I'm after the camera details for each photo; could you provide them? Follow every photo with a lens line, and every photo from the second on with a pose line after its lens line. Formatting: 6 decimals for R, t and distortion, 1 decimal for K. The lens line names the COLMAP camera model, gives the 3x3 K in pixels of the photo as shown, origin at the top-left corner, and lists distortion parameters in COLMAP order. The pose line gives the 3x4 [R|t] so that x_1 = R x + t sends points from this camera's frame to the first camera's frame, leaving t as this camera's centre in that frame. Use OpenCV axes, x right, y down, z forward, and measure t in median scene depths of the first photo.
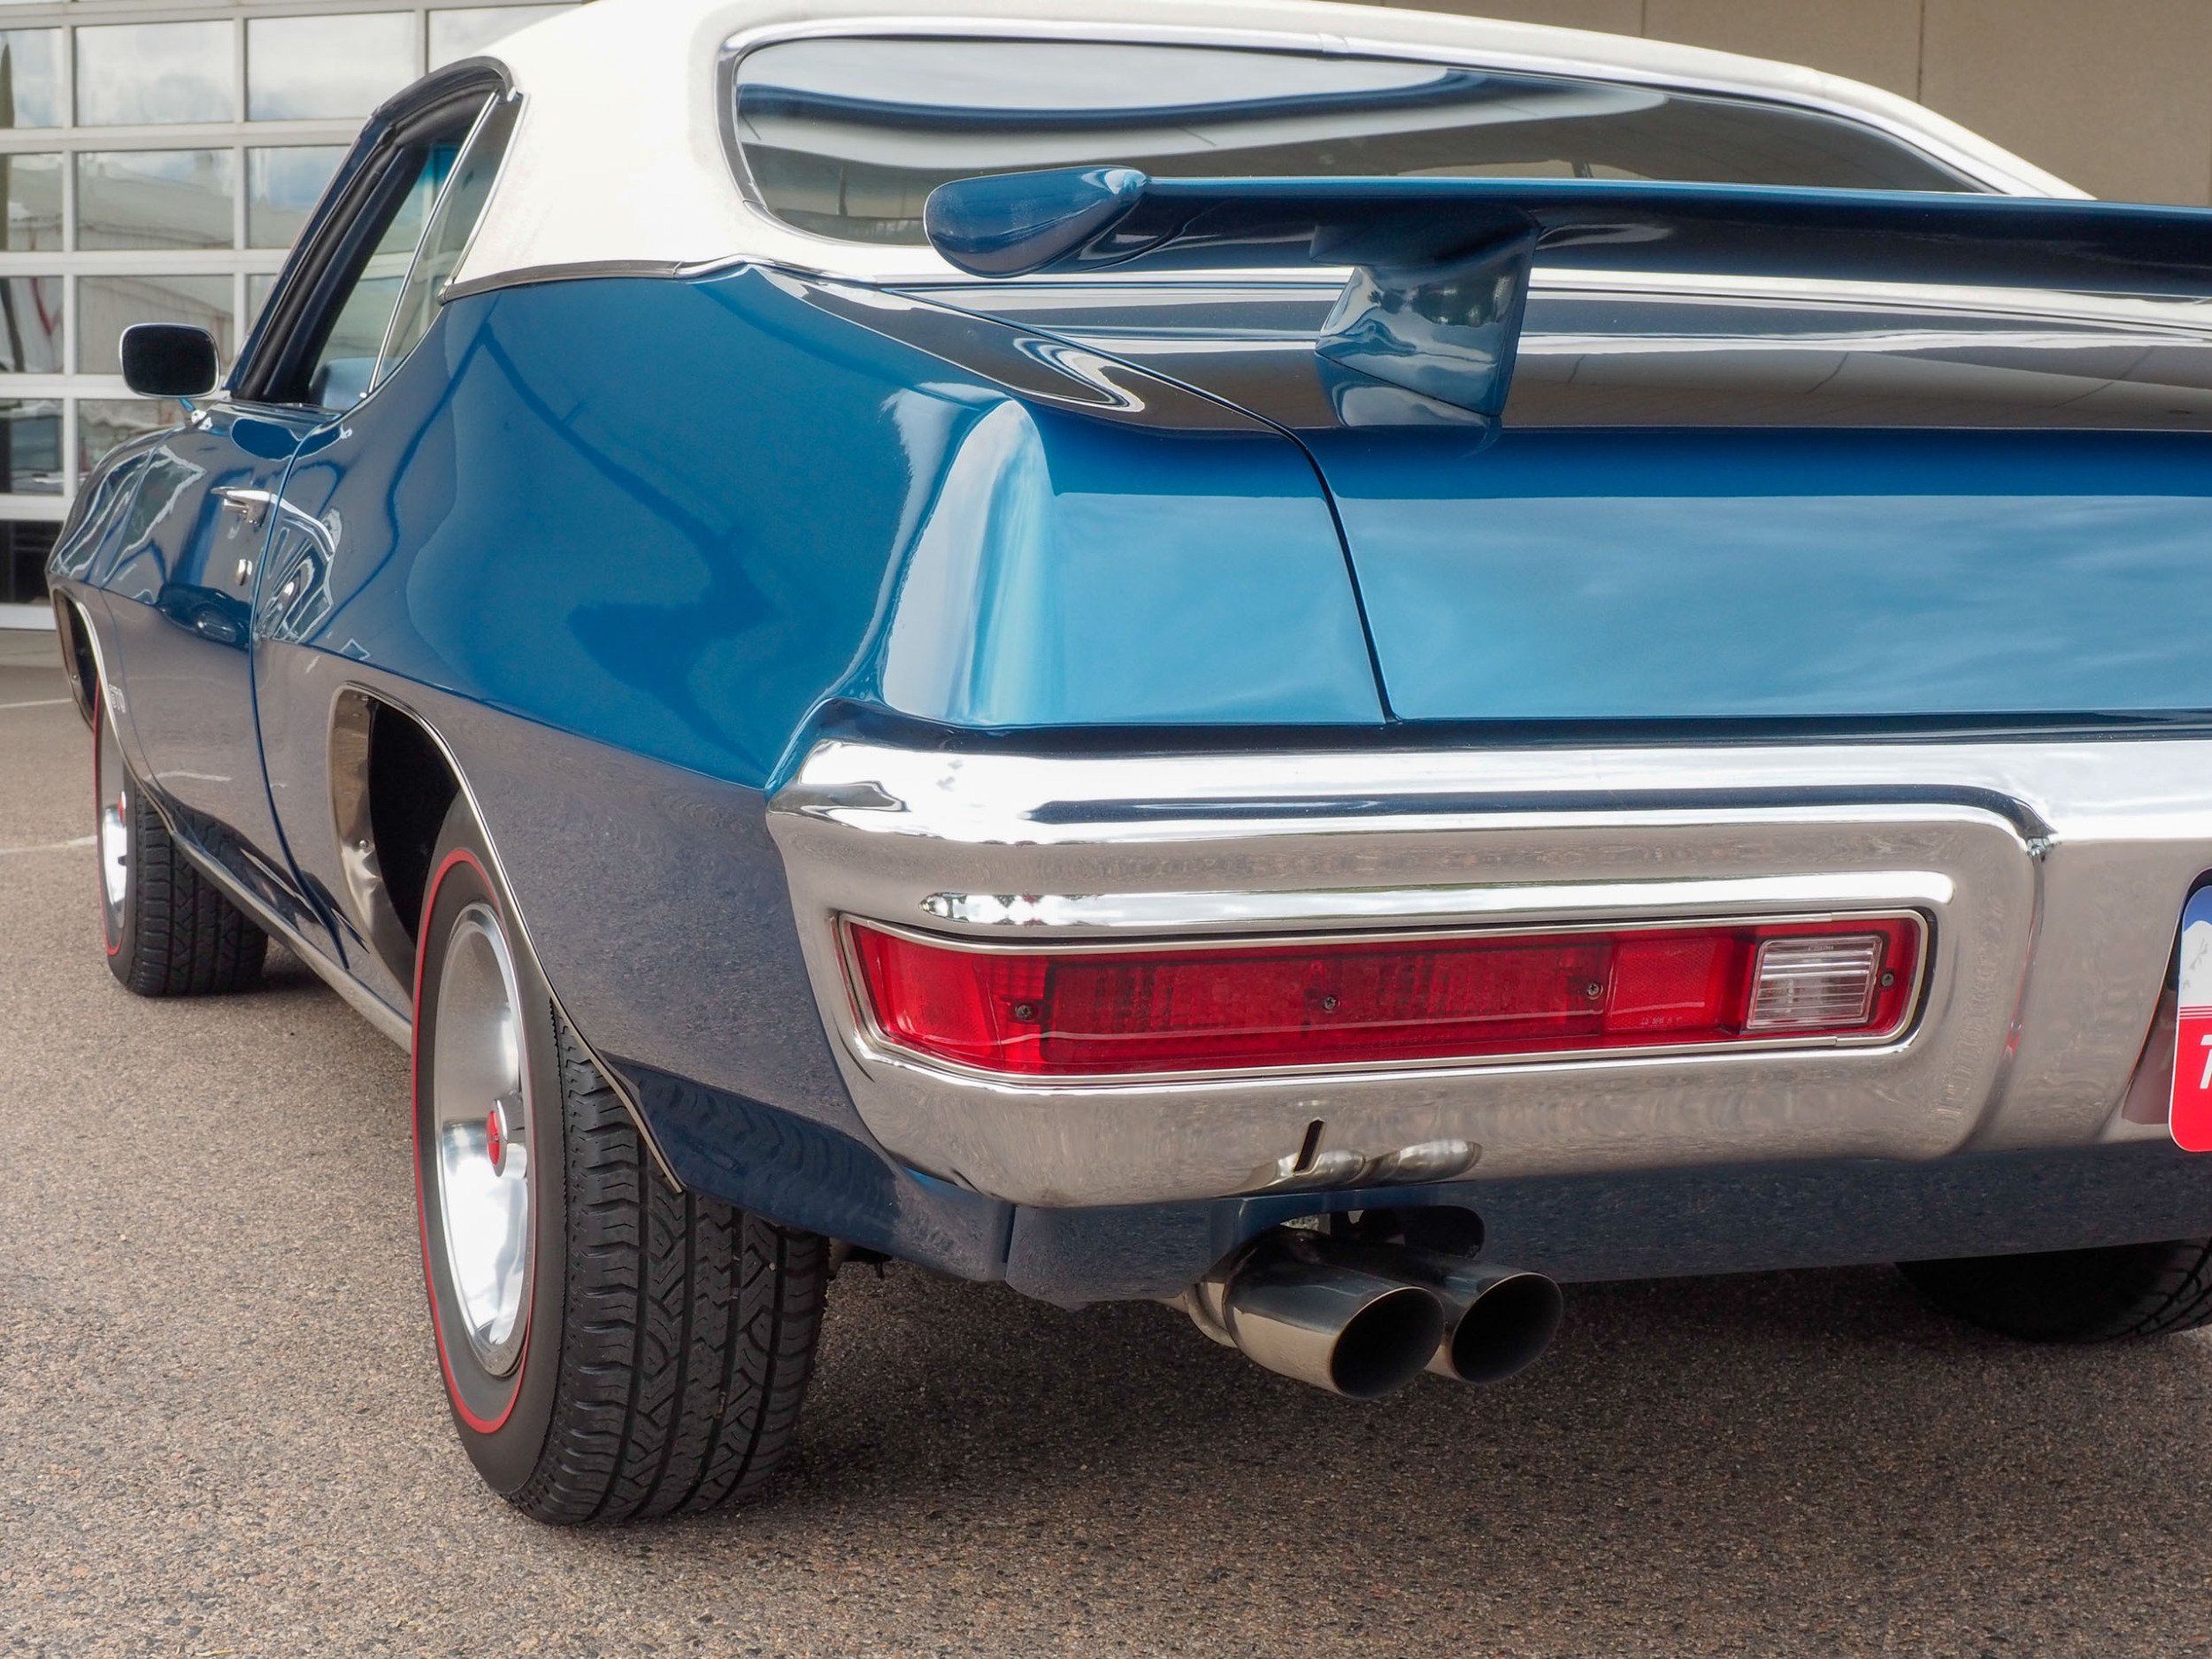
lens RADIAL K [[3197.4, 0, 1106.0], [0, 3197.4, 829.5], [0, 0, 1]] dist [0.014135, 0.031727]
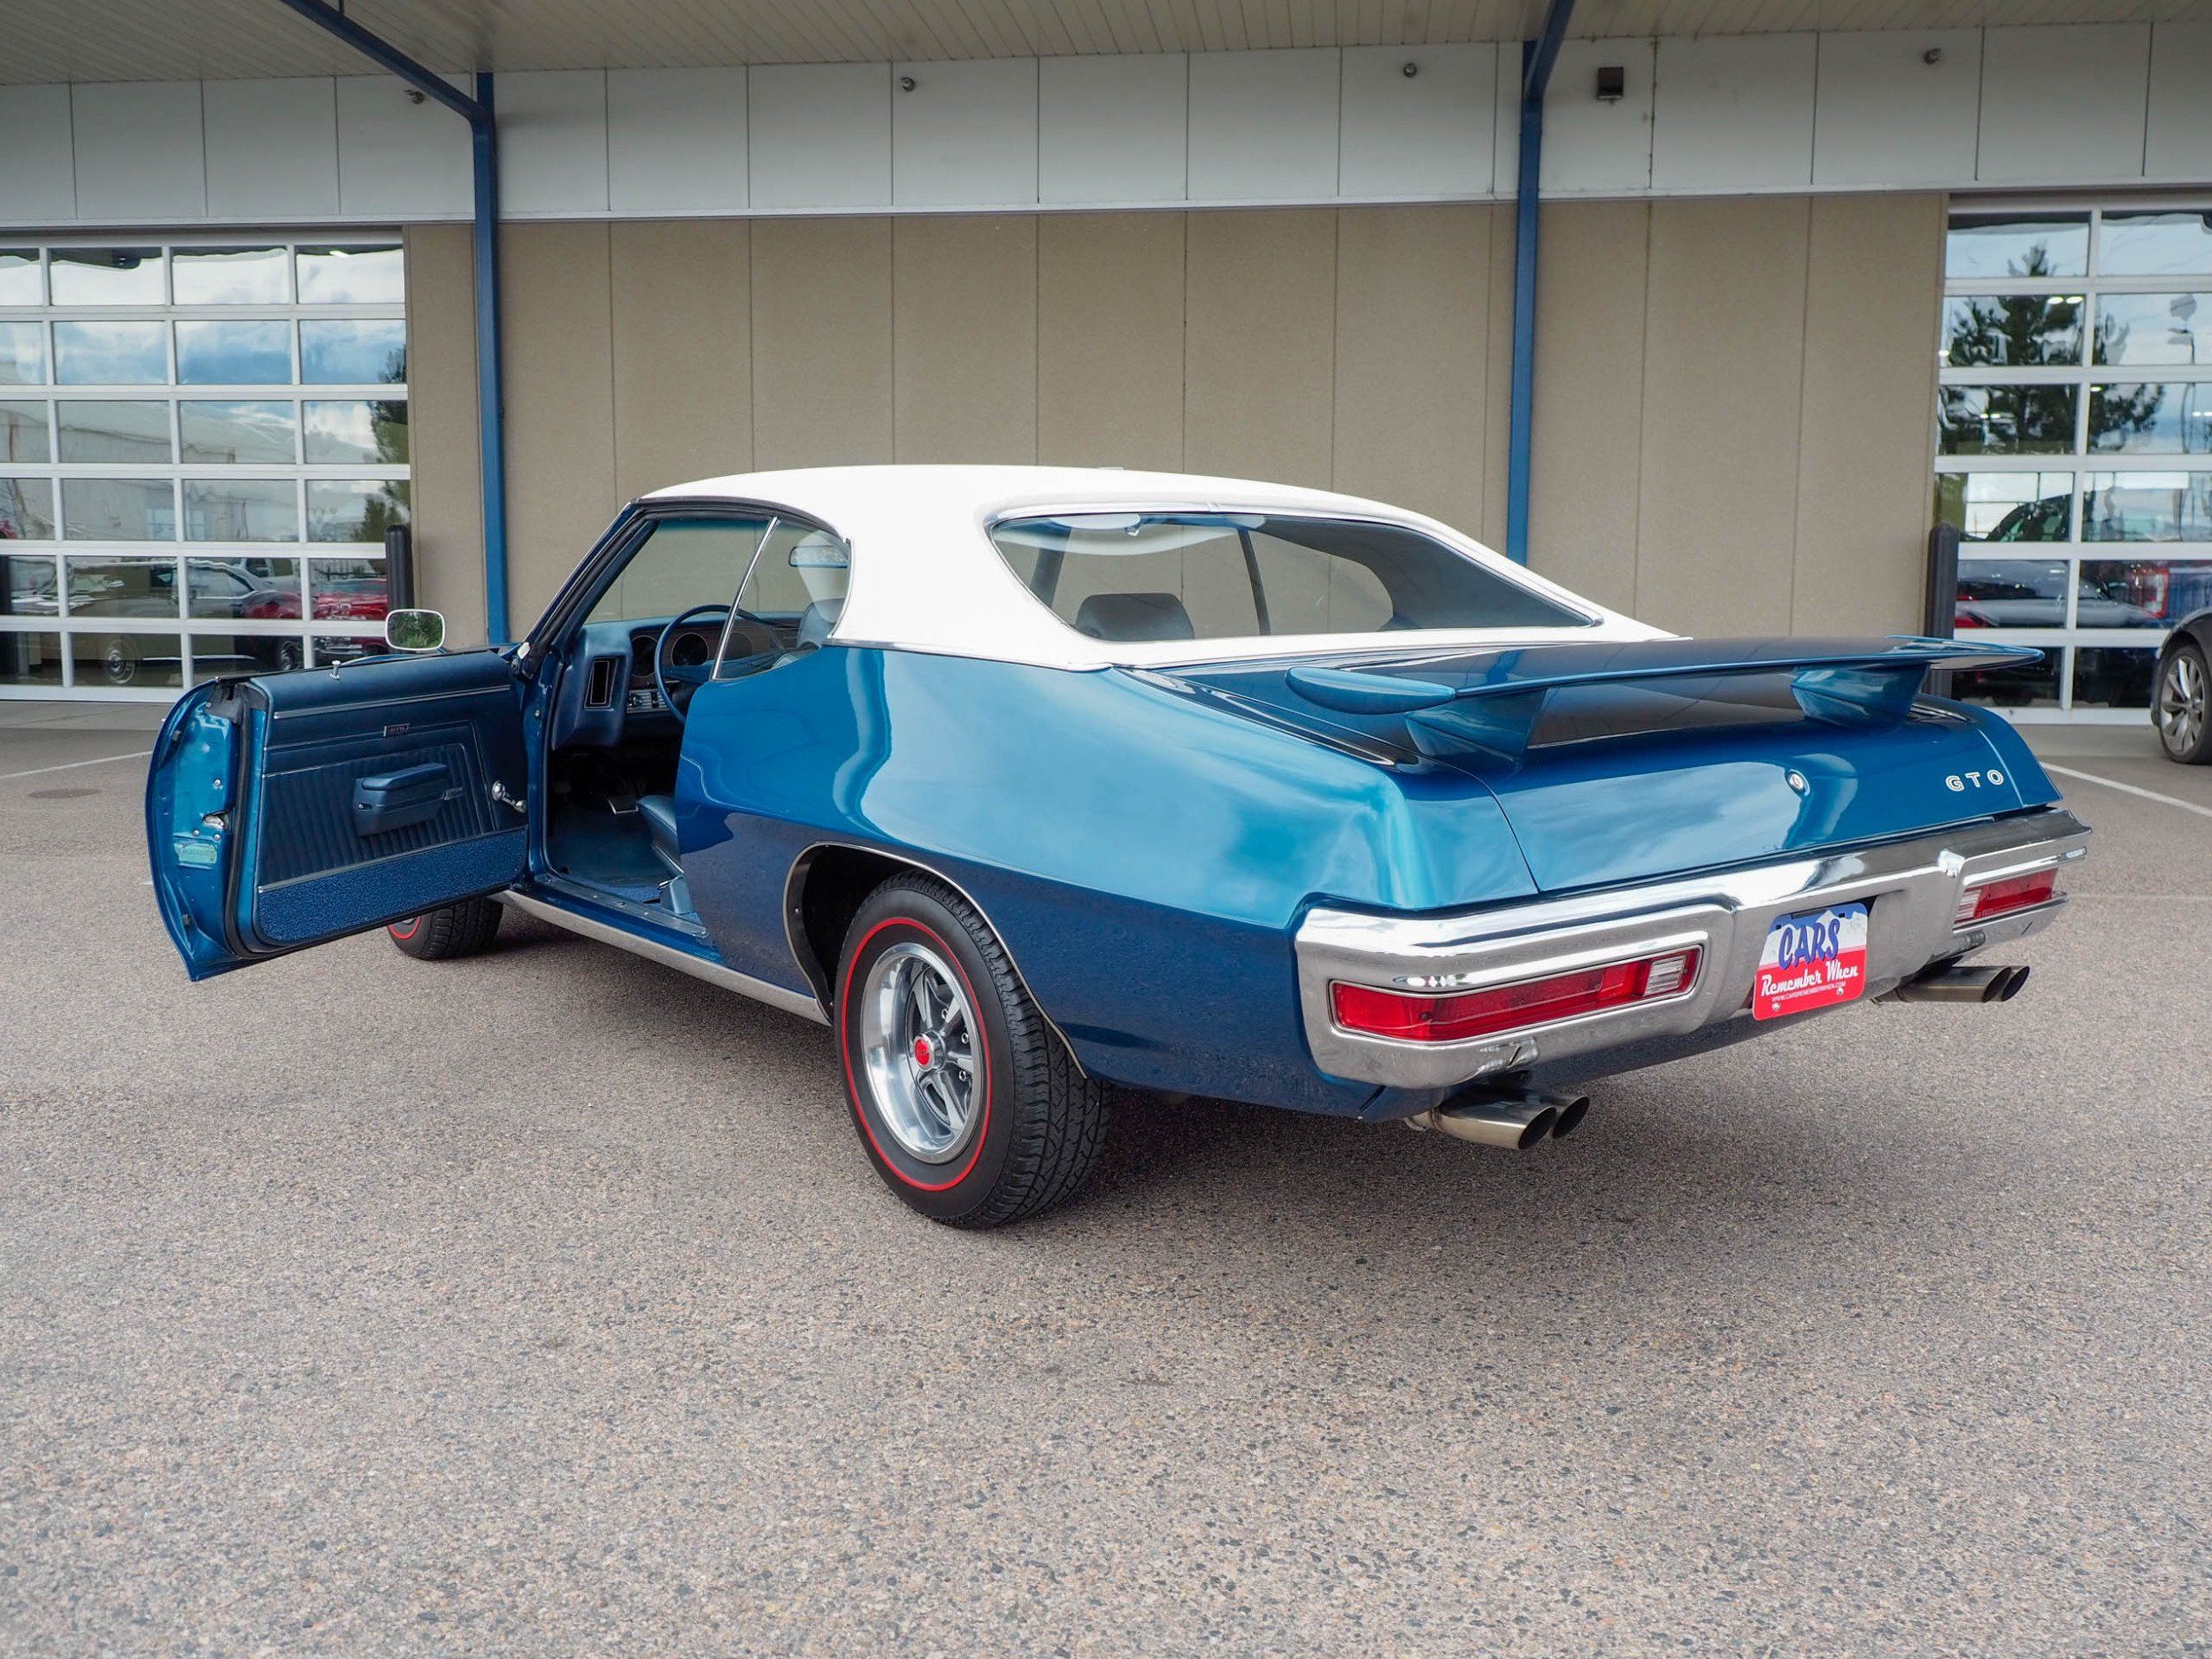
lens RADIAL K [[1852.9, 0, 1122.8], [0, 1852.9, 817.2], [0, 0, 1]] dist [0.010403, -0.012226]
pose [[0.961562, -0.052690, 0.269486, -0.422287], [0.043860, 0.998288, 0.038688, -0.110394], [-0.271063, -0.025382, 0.962227, -0.235362]]
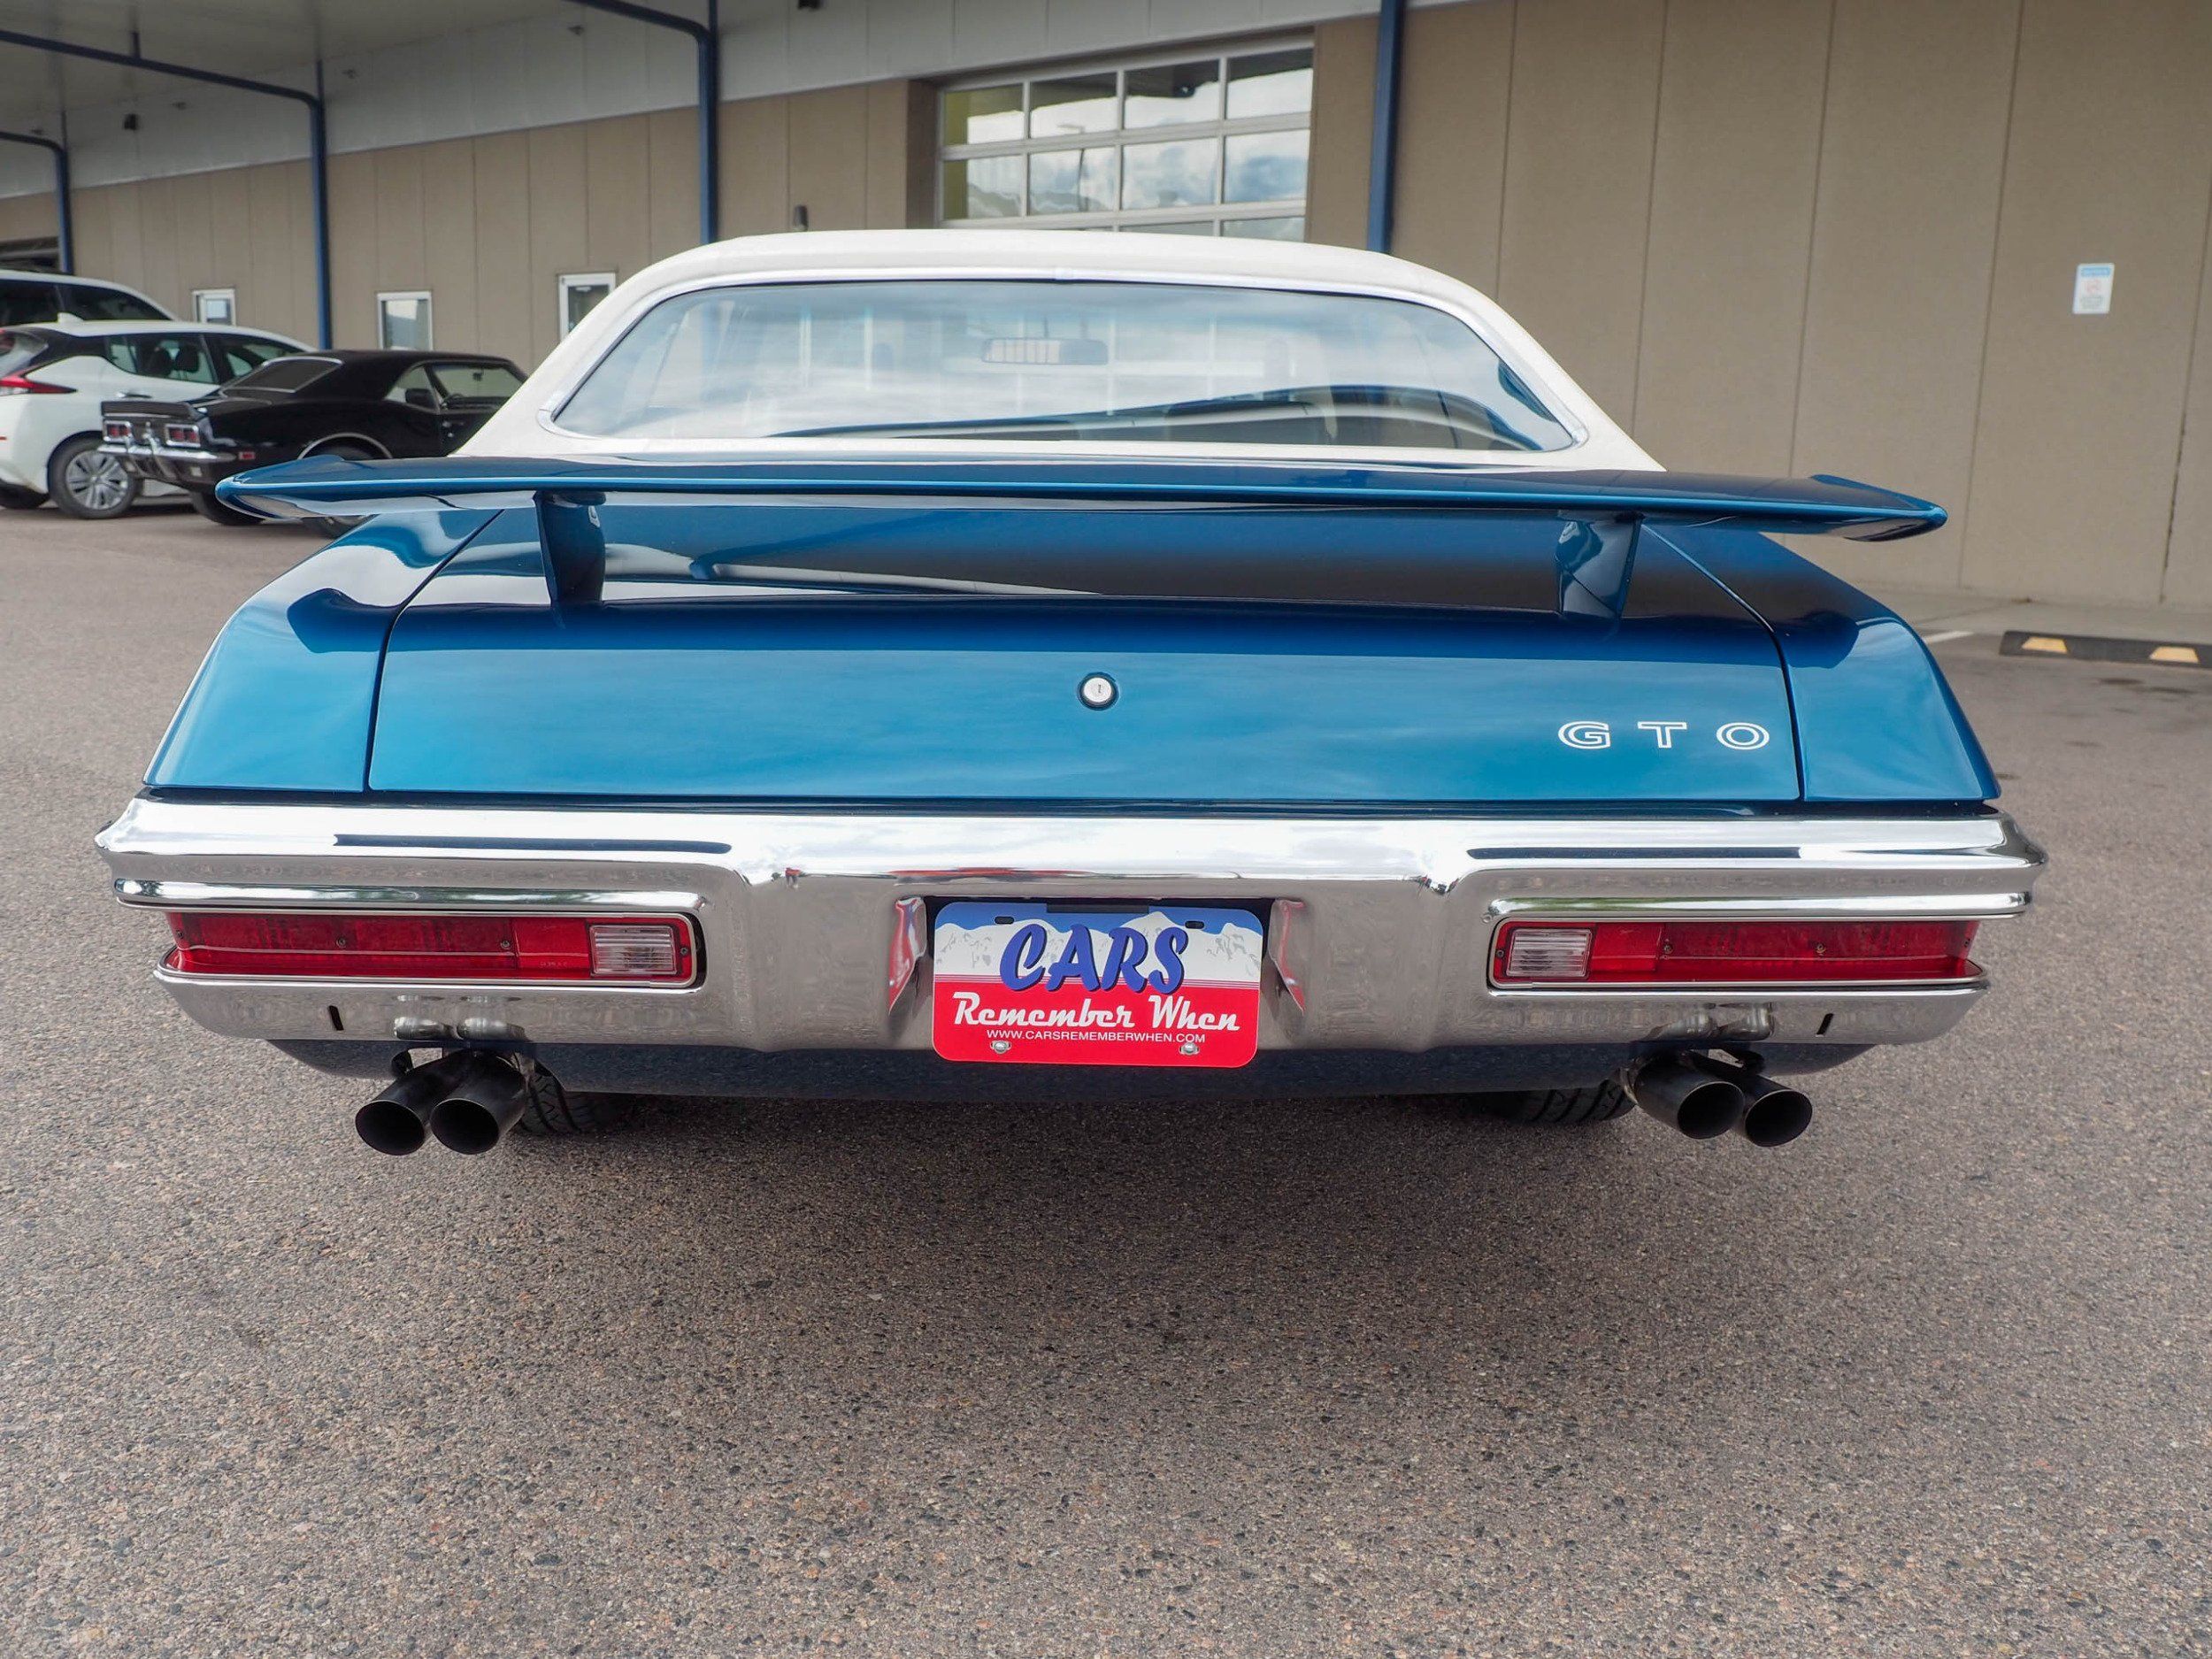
lens RADIAL K [[2008.5, 0, 1111.9], [0, 2008.5, 813.3], [0, 0, 1]] dist [0.012762, -0.003655]
pose [[0.939529, 0.069996, -0.335239, 0.567528], [-0.038477, 0.994267, 0.099763, -0.099002], [0.340300, -0.080831, 0.936836, 0.056315]]
